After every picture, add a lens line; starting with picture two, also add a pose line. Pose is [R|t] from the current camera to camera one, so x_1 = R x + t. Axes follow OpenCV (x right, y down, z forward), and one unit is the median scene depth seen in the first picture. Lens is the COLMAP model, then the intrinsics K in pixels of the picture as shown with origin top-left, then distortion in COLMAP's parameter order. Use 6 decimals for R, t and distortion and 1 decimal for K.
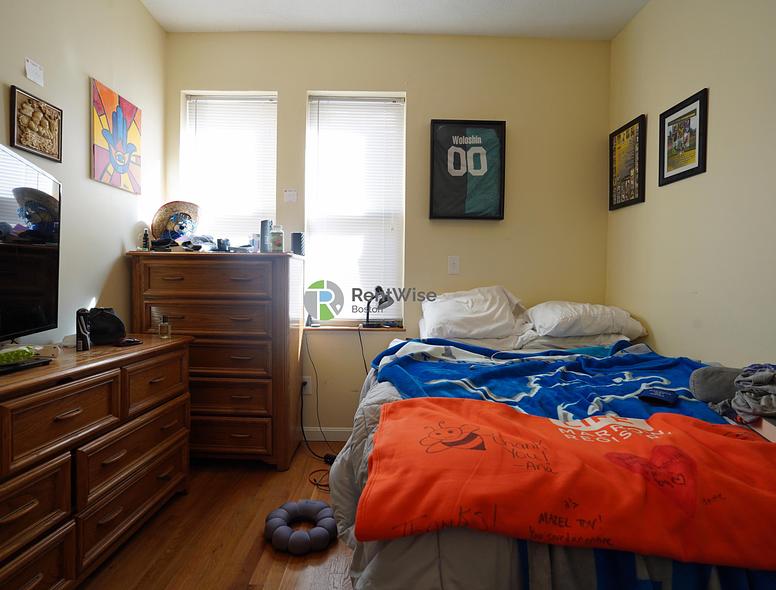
lens RADIAL K [[418.6, 0, 392.2], [0, 418.6, 293.2], [0, 0, 1]] dist [-0.053003, 0.020445]
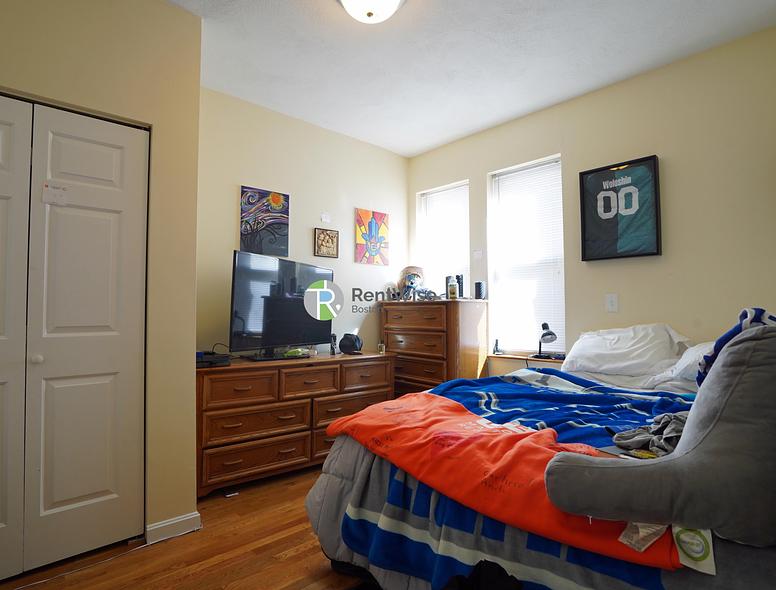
lens RADIAL K [[418.6, 0, 381.3], [0, 418.6, 294.1], [0, 0, 1]] dist [-0.053003, 0.020445]
pose [[0.665331, -0.041457, -0.745396, 0.562297], [-0.015653, 0.997463, -0.069447, -0.009749], [0.746384, 0.057873, 0.662994, -0.110333]]
